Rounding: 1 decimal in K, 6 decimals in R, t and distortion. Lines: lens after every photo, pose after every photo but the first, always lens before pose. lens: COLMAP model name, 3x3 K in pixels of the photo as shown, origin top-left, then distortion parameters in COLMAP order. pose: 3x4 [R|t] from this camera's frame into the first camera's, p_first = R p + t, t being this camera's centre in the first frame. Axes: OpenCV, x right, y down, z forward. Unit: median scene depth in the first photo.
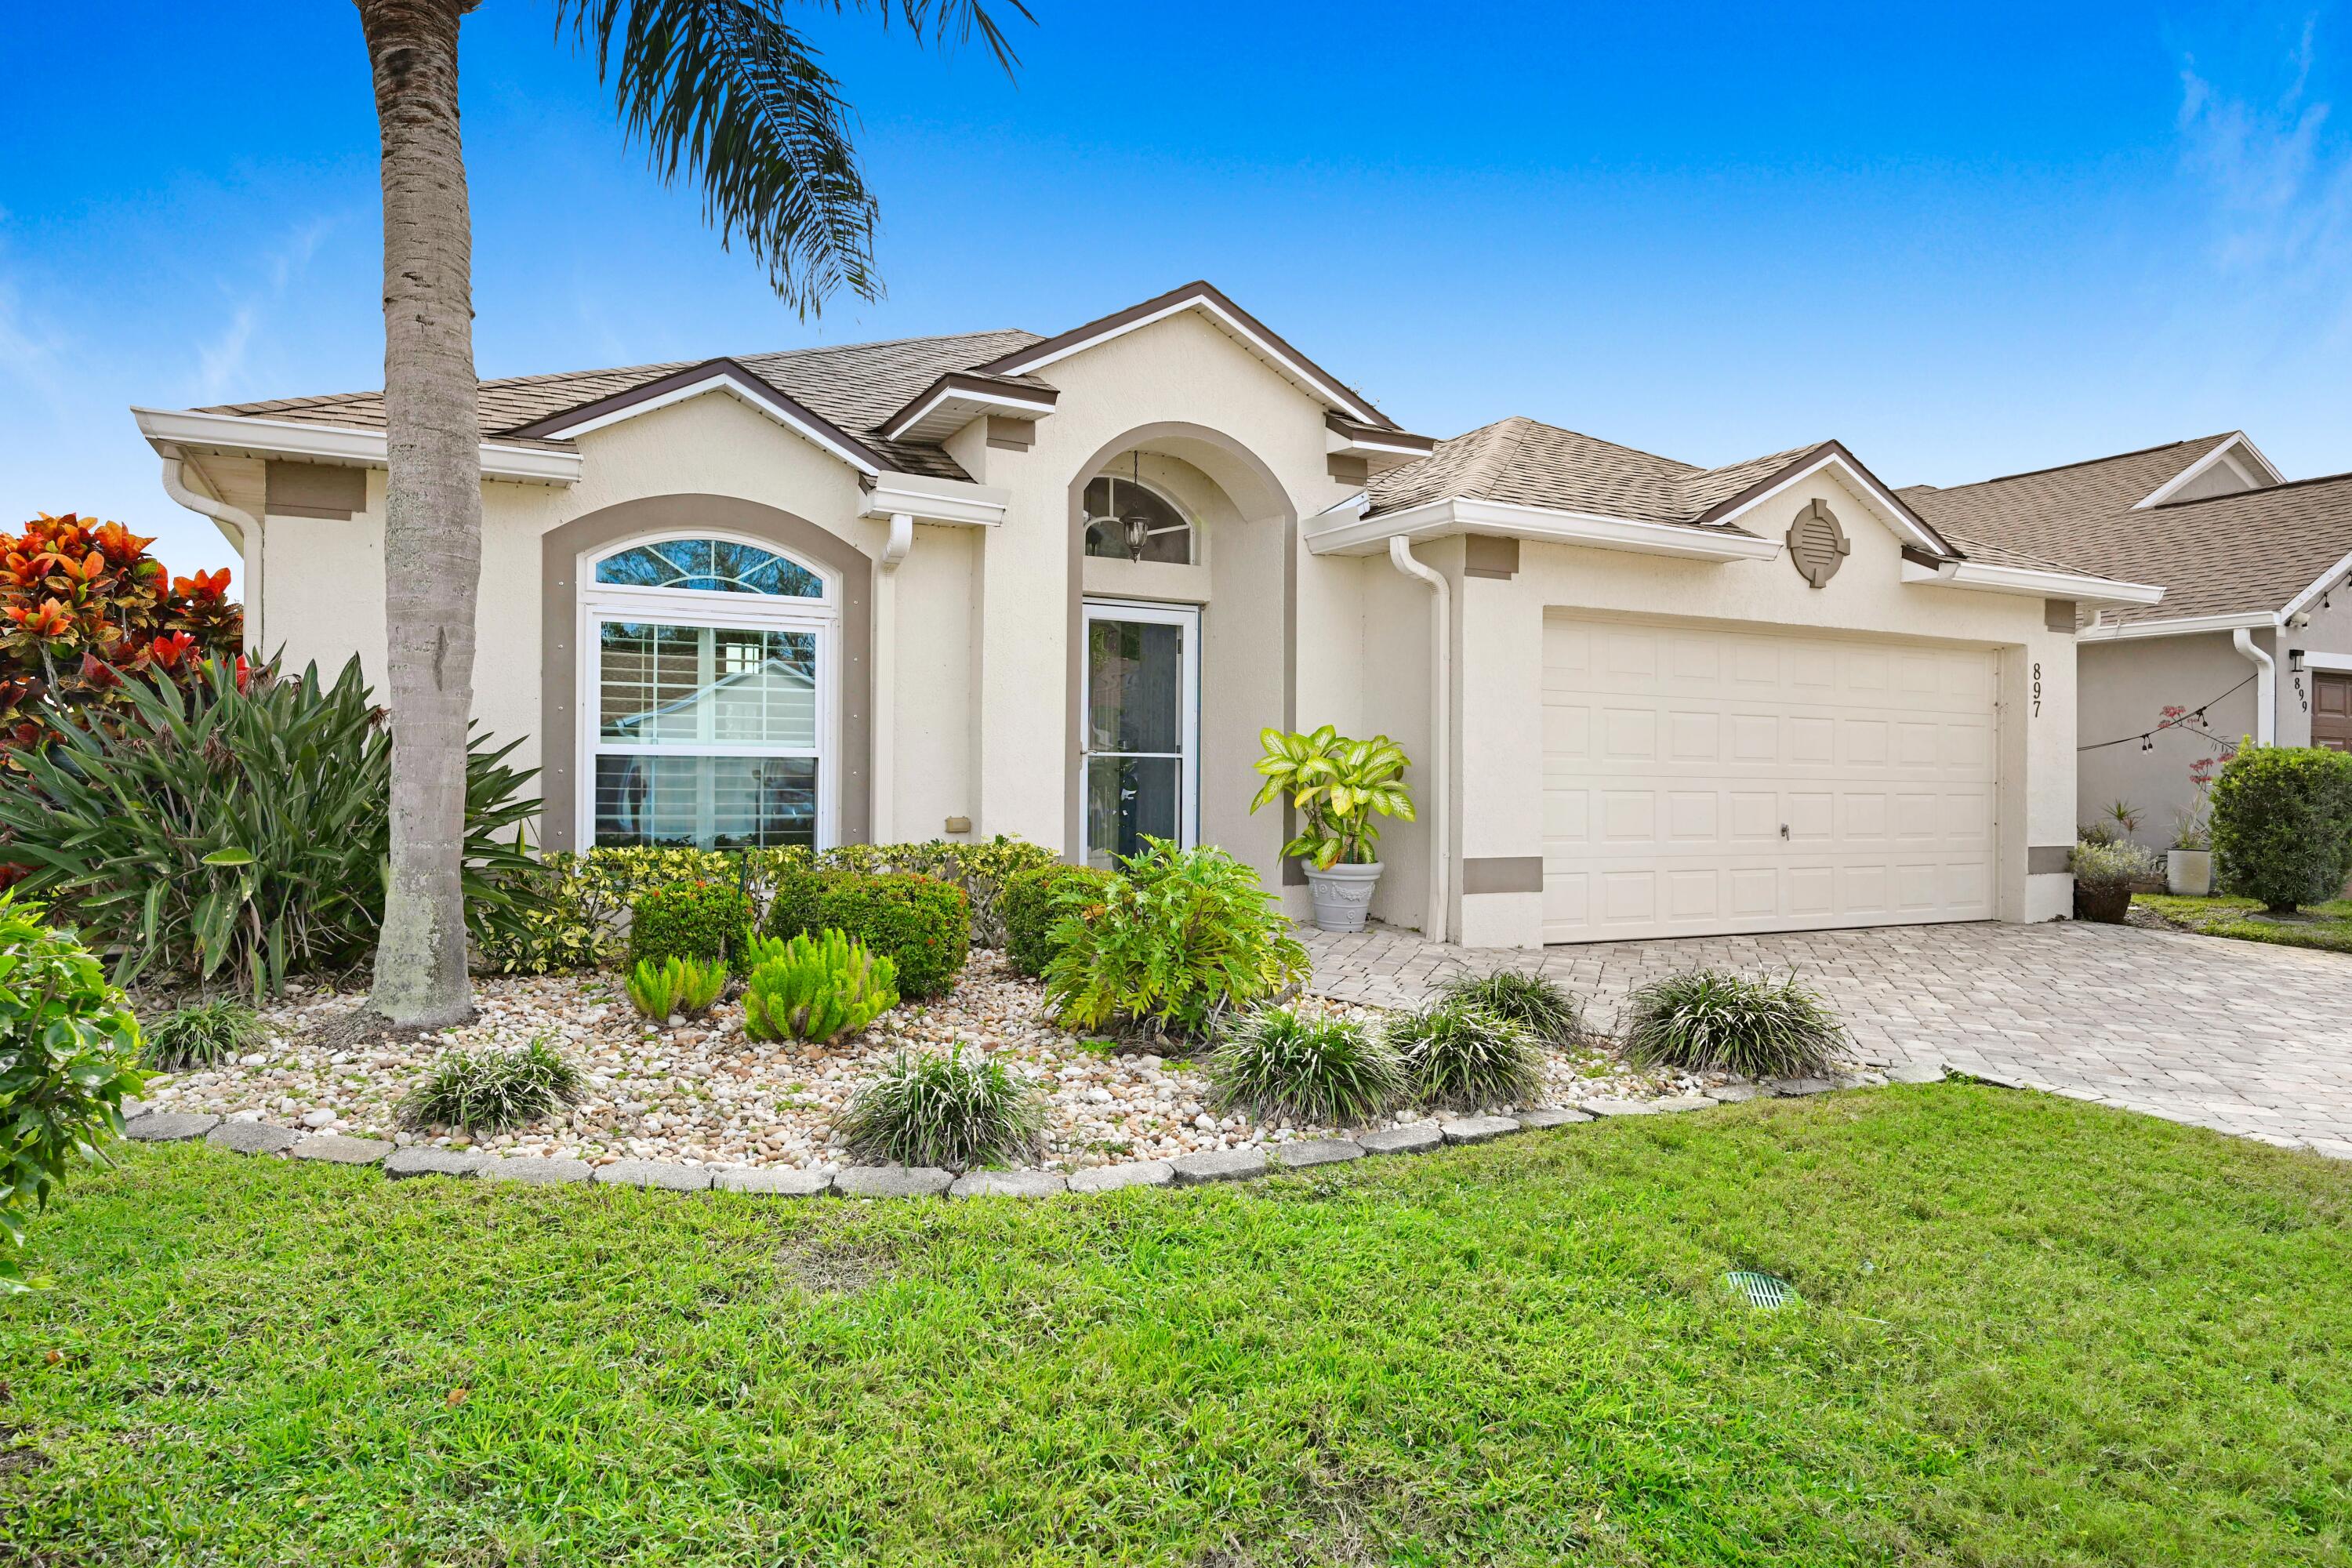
lens RADIAL K [[1490.4, 0, 1159.7], [0, 1490.4, 727.0], [0, 0, 1]] dist [0.000605, -0.000088]
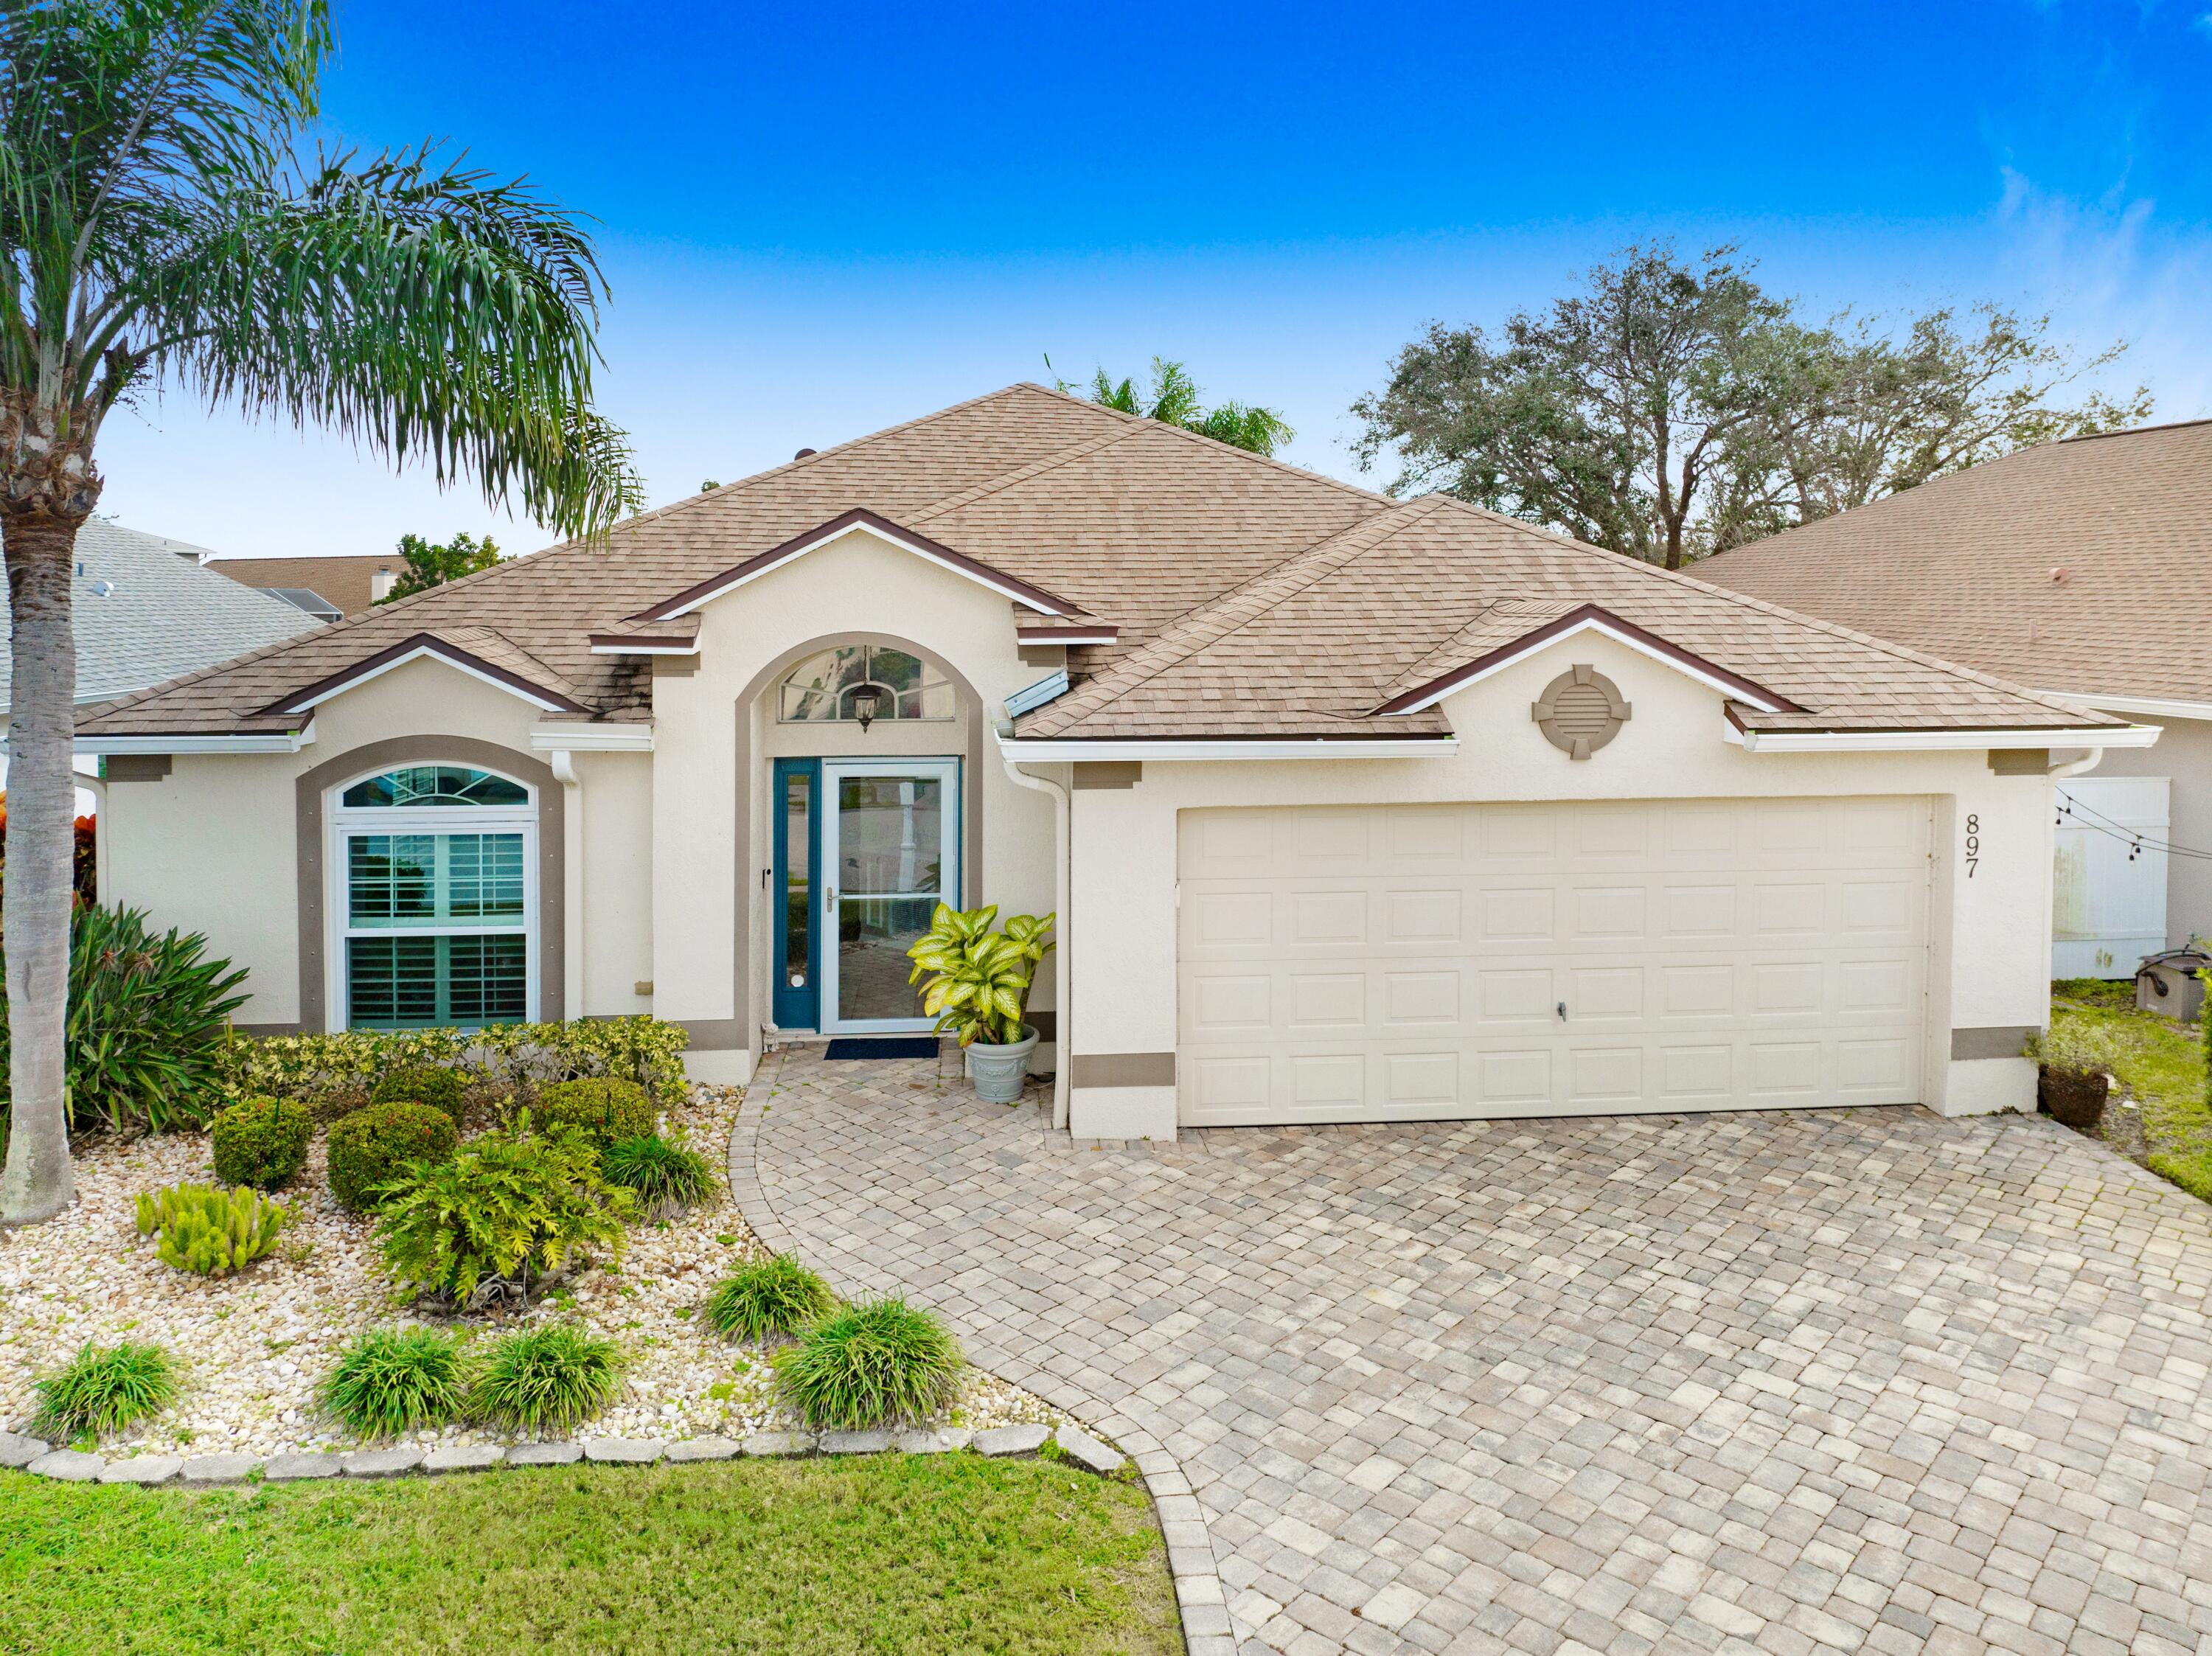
lens RADIAL K [[1633.3, 0, 1105.8], [0, 1633.3, 701.5], [0, 0, 1]] dist [-0.034257, 0.001757]
pose [[0.916425, -0.008274, -0.400122, 0.671402], [0.029932, 0.998403, 0.047910, -0.204505], [0.399087, -0.055883, 0.915209, 0.009166]]
